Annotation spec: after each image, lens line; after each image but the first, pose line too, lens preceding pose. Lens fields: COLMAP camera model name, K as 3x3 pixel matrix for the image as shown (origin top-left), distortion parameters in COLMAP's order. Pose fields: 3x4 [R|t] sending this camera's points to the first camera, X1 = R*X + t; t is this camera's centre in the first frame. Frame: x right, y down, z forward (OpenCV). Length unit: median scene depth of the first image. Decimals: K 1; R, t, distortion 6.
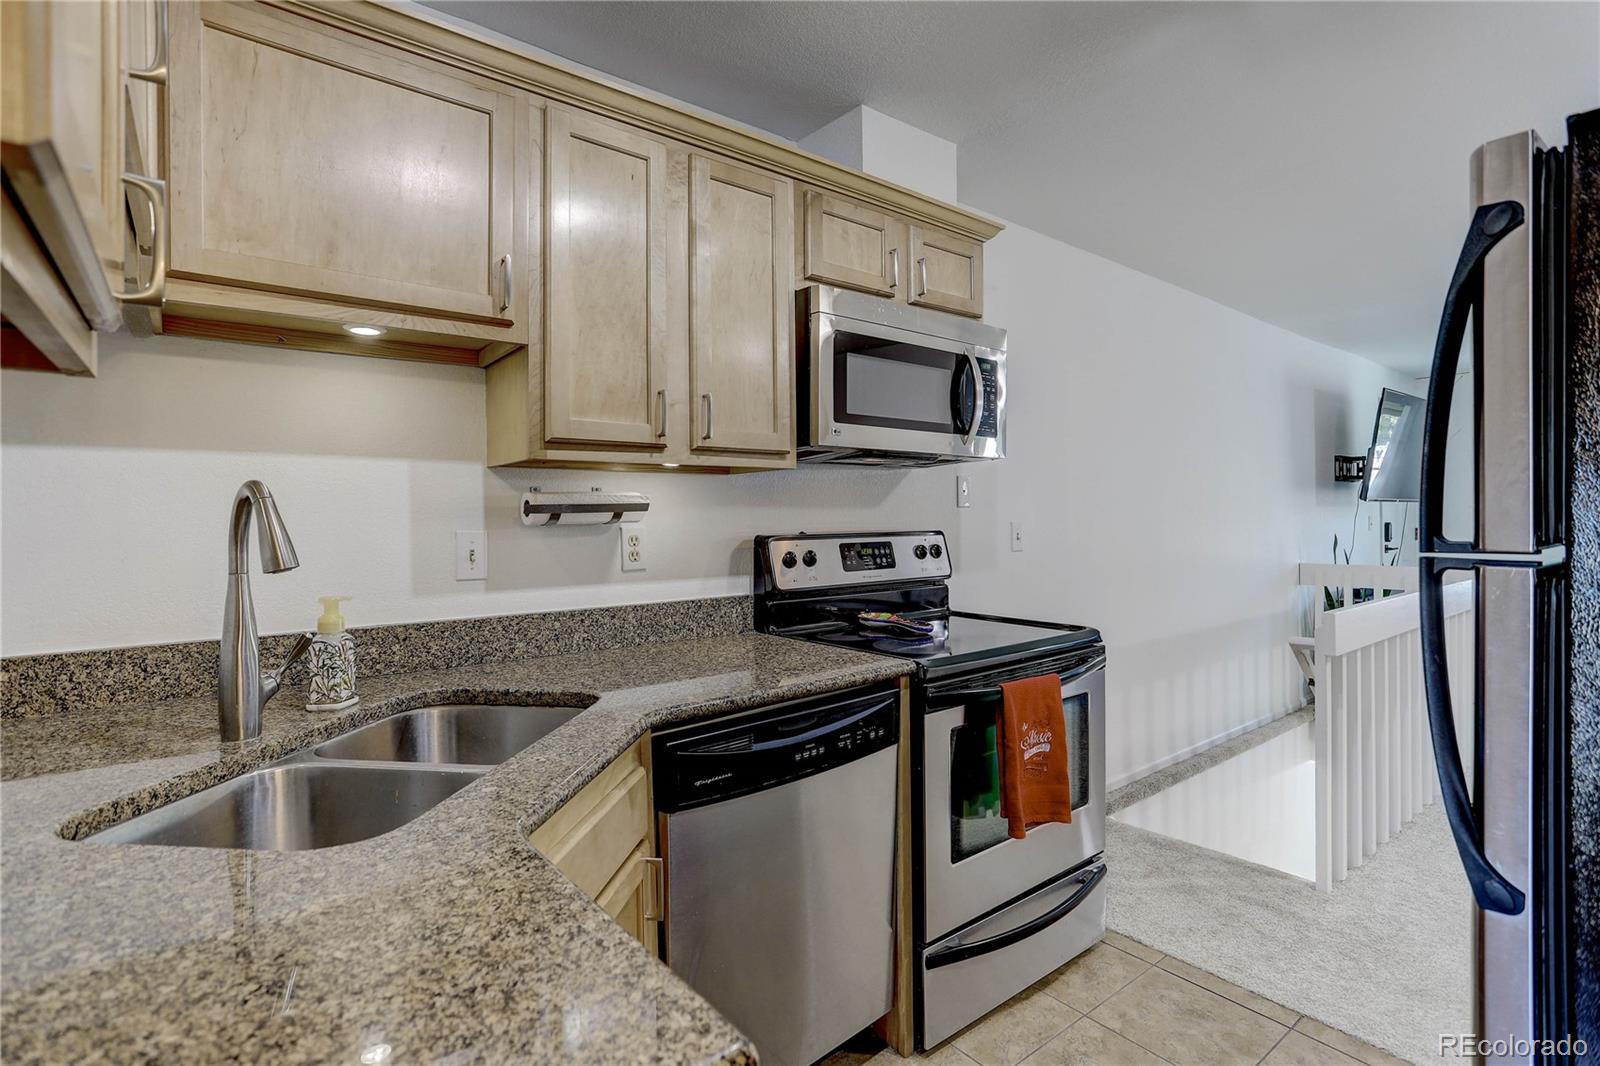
lens RADIAL K [[791.5, 0, 805.9], [0, 791.5, 519.8], [0, 0, 1]] dist [-0.040166, 0.018147]
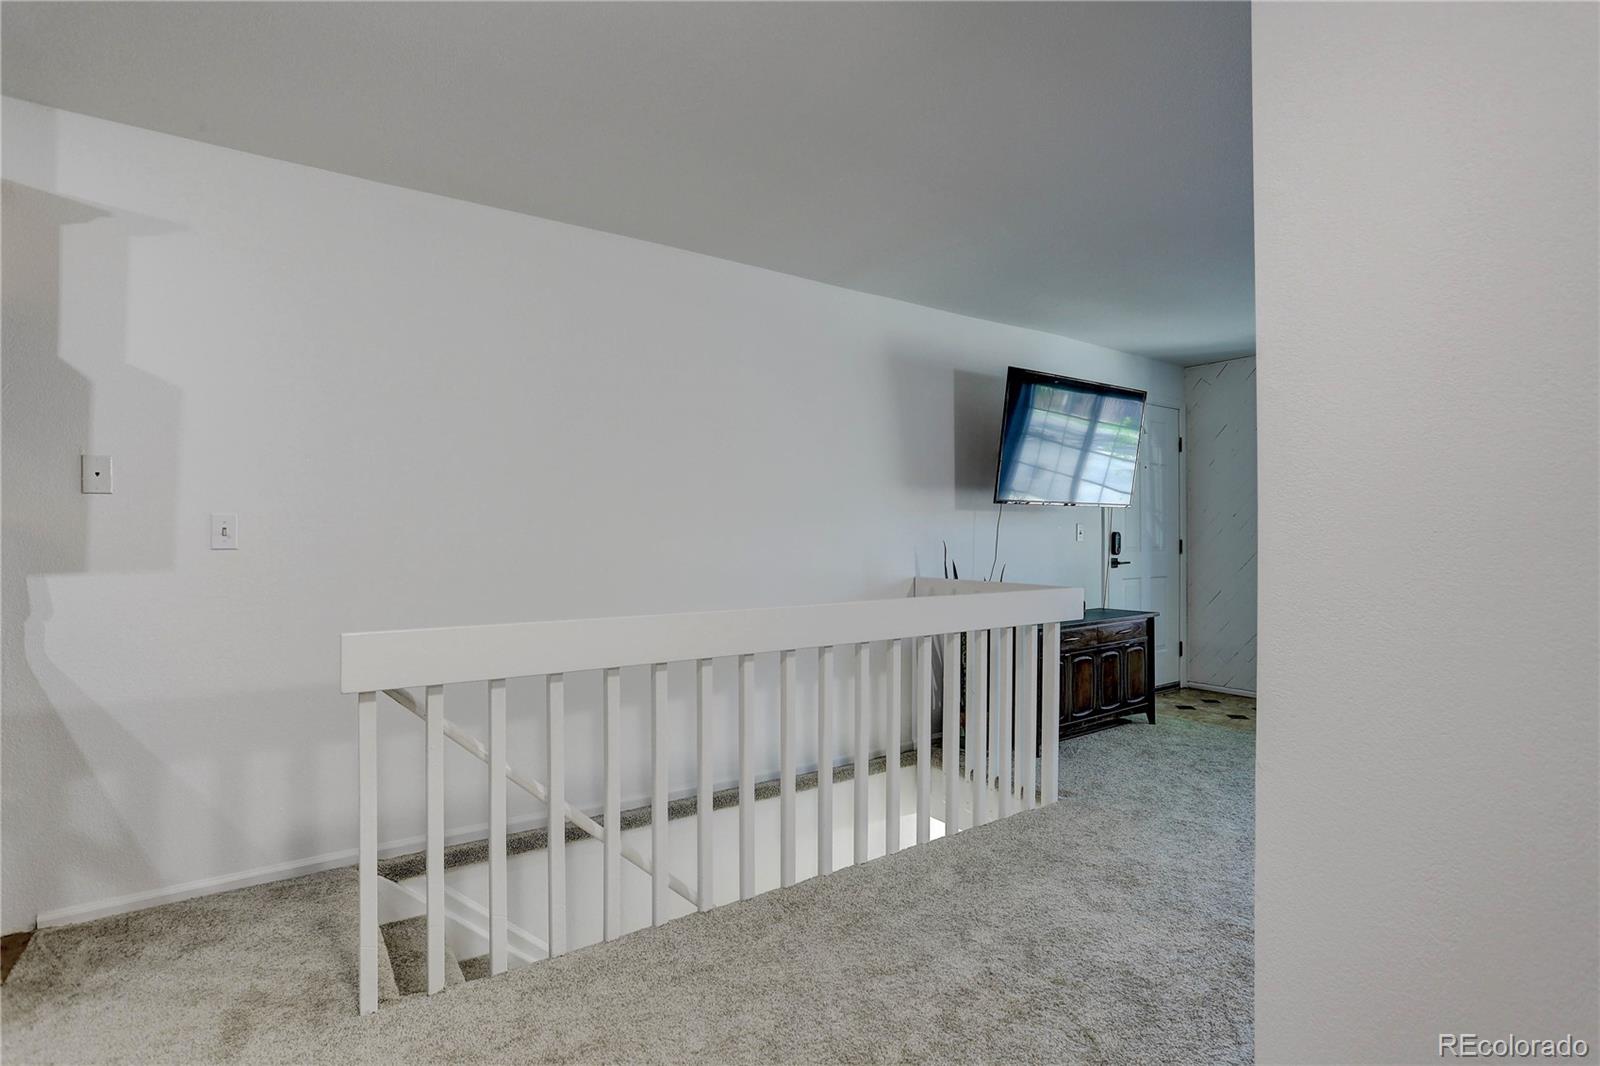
lens RADIAL K [[791.5, 0, 762.9], [0, 791.5, 539.0], [0, 0, 1]] dist [-0.040166, 0.018147]
pose [[0.997308, 0.011078, -0.072487, 1.329981], [-0.010607, 0.999920, 0.006877, 0.026565], [0.072557, -0.006090, 0.997346, 0.341582]]
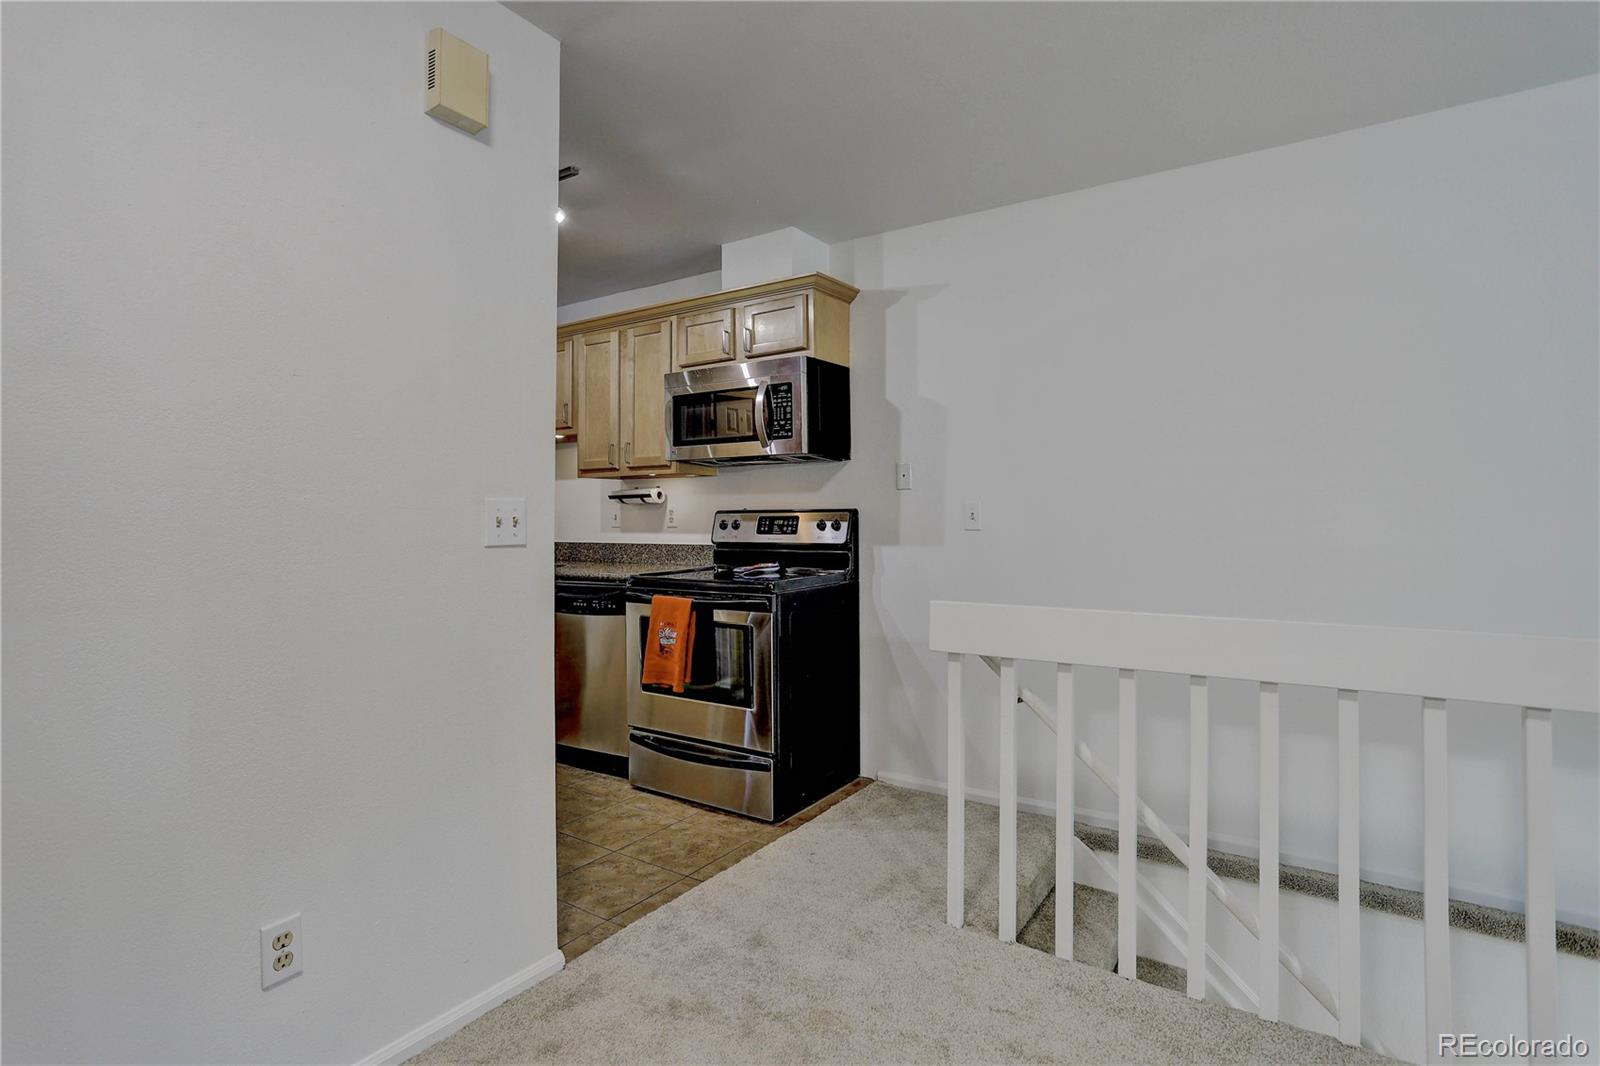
lens RADIAL K [[791.5, 0, 806.5], [0, 791.5, 520.7], [0, 0, 1]] dist [-0.040166, 0.018147]
pose [[0.299050, 0.012877, -0.954151, 1.810211], [-0.001095, 0.999913, 0.013152, 0.021022], [0.954237, -0.002889, 0.299038, 0.730714]]
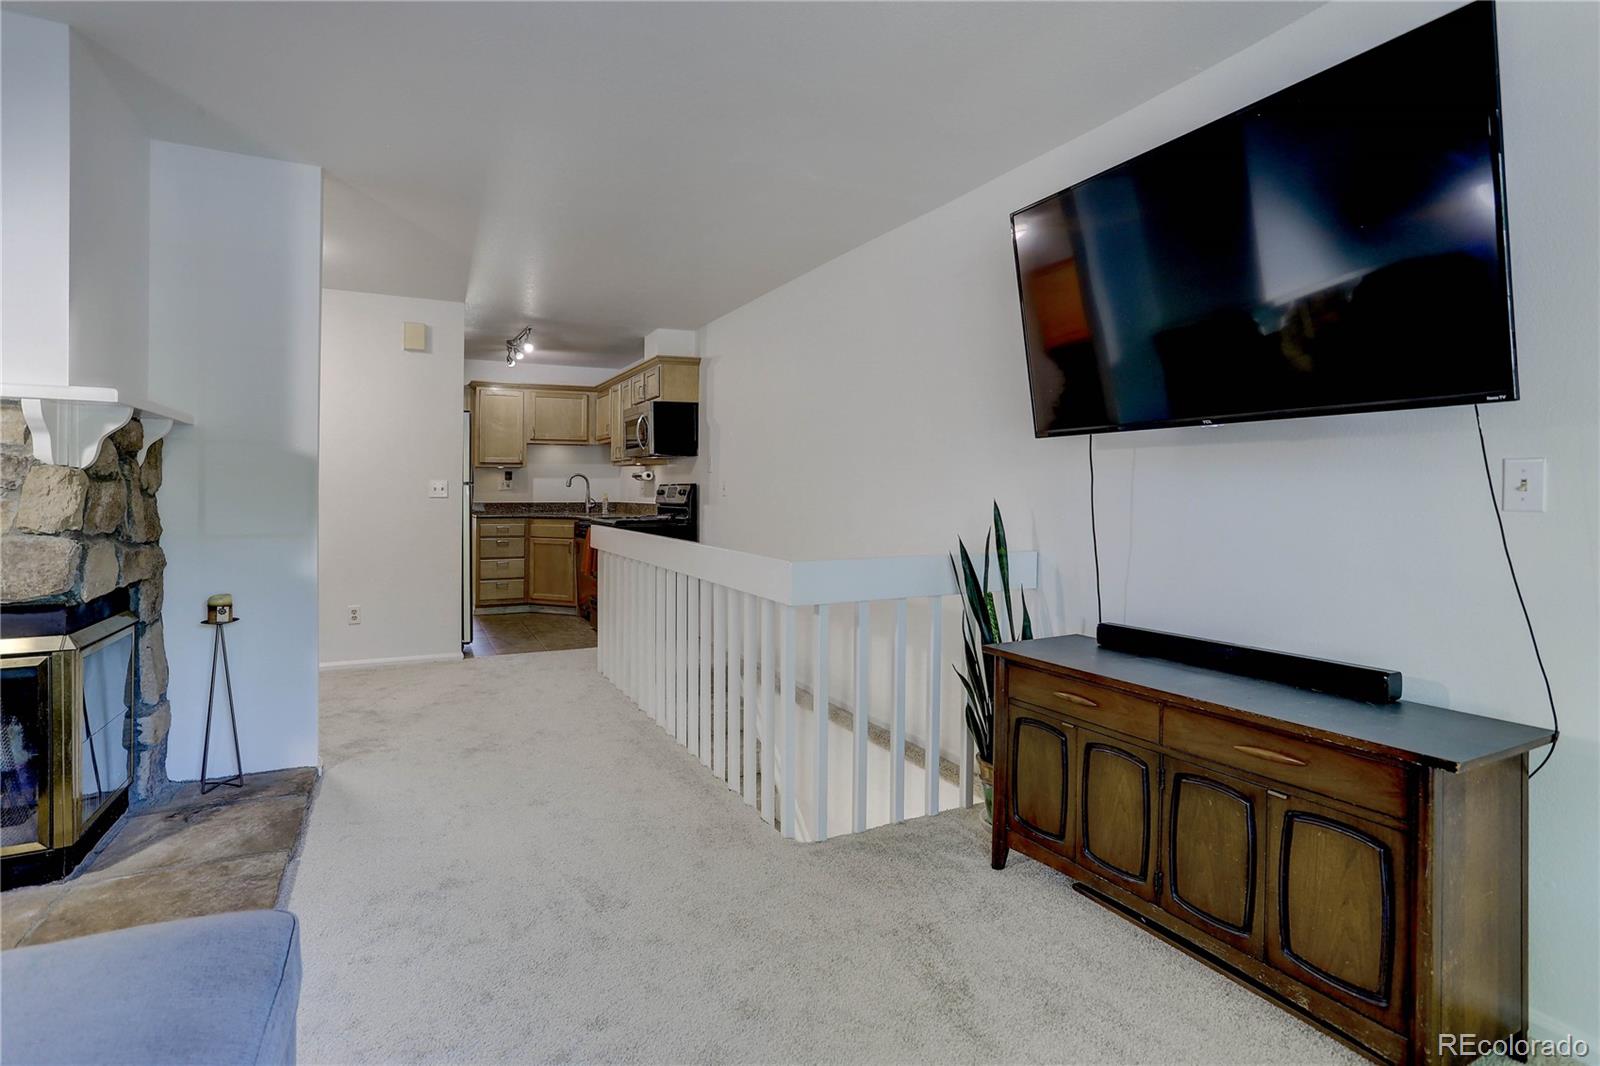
lens RADIAL K [[791.5, 0, 759.8], [0, 791.5, 480.8], [0, 0, 1]] dist [-0.040166, 0.018147]
pose [[-0.244779, -0.003416, -0.969573, 3.045387], [-0.002268, 0.999993, -0.002951, 0.015036], [0.969576, 0.001477, -0.244785, 2.305104]]
